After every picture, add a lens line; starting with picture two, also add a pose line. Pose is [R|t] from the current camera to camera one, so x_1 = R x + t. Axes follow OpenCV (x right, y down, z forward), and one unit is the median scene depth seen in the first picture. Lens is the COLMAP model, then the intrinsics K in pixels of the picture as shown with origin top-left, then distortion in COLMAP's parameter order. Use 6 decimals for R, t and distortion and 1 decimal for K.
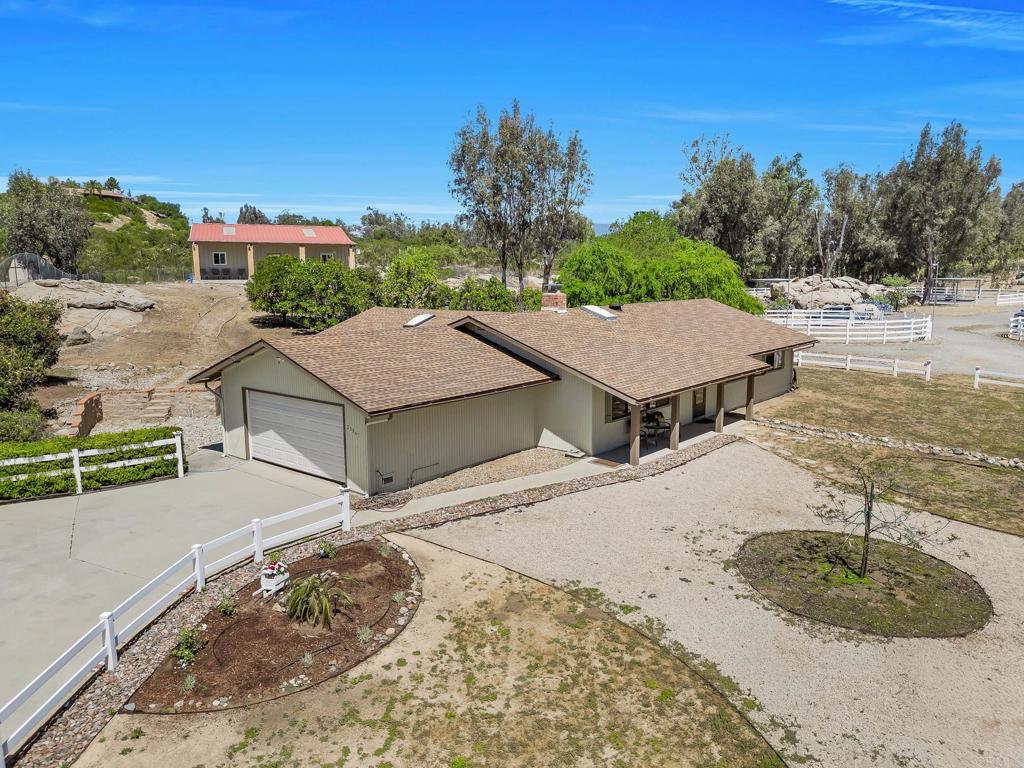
lens RADIAL K [[717.8, 0, 513.3], [0, 717.8, 385.8], [0, 0, 1]] dist [0.066699, -0.058842]
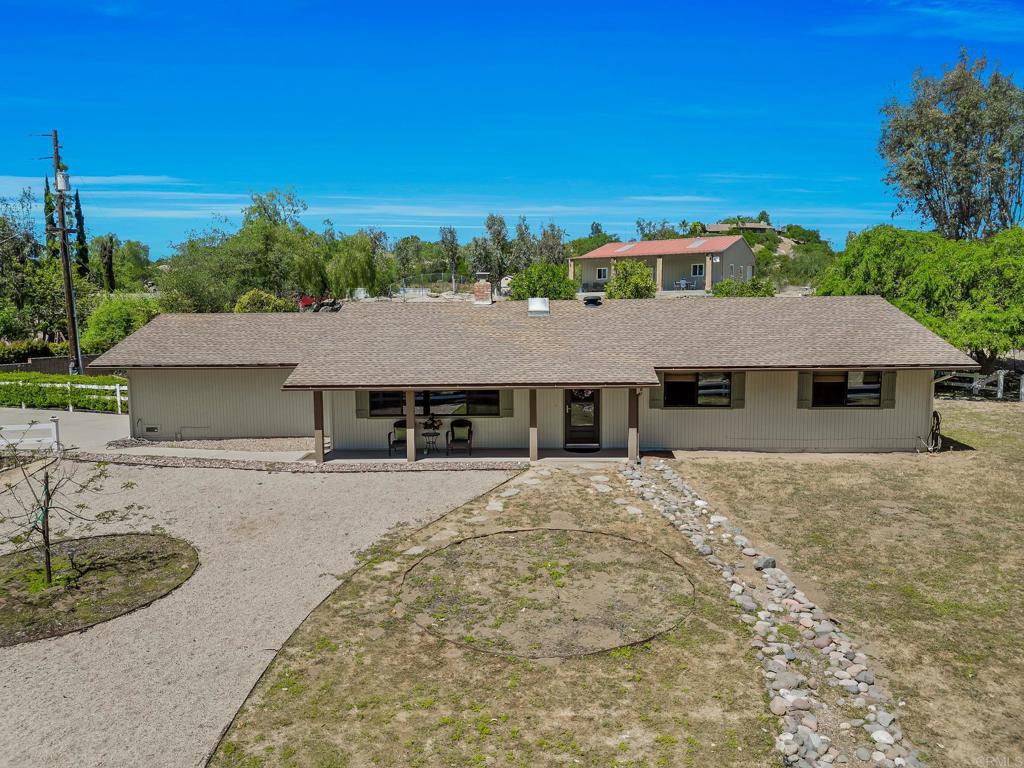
lens RADIAL K [[717.8, 0, 514.5], [0, 717.8, 382.0], [0, 0, 1]] dist [0.066699, -0.058842]
pose [[0.623202, 0.079268, -0.778033, 1.004371], [-0.111573, 0.993685, 0.011869, -0.027094], [0.774061, 0.079410, 0.628111, 0.603422]]
